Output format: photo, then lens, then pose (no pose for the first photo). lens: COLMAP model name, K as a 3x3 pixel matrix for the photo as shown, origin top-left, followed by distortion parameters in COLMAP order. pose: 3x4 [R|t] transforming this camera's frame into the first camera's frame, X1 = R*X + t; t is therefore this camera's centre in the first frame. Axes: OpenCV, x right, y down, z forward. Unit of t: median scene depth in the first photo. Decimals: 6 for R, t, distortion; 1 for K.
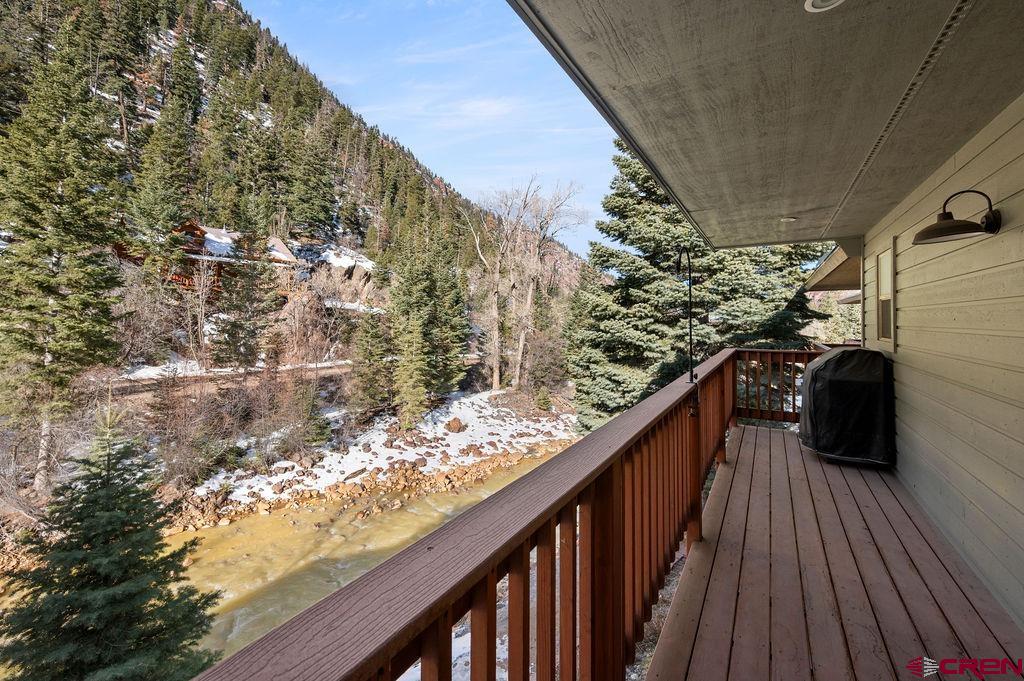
lens RADIAL K [[405.1, 0, 528.6], [0, 405.1, 316.3], [0, 0, 1]] dist [-0.000679, 0.000235]
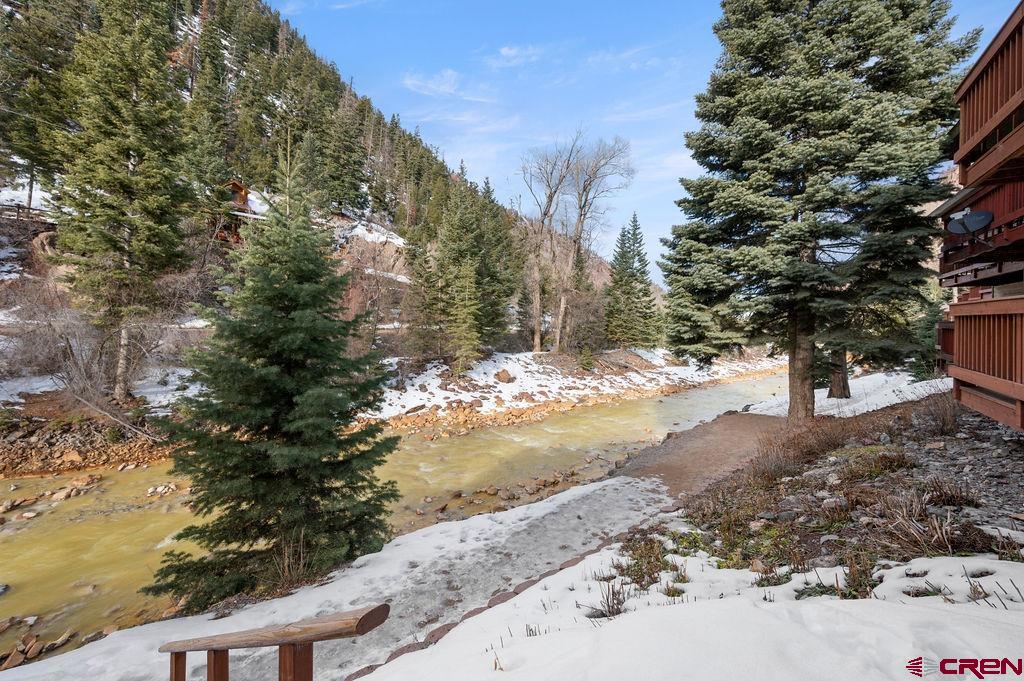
lens RADIAL K [[405.1, 0, 536.9], [0, 405.1, 322.9], [0, 0, 1]] dist [-0.000679, 0.000235]
pose [[0.999671, 0.008996, -0.024027, -0.078042], [-0.008298, 0.999545, 0.028991, 0.107643], [0.024277, -0.028782, 0.999291, 0.012112]]
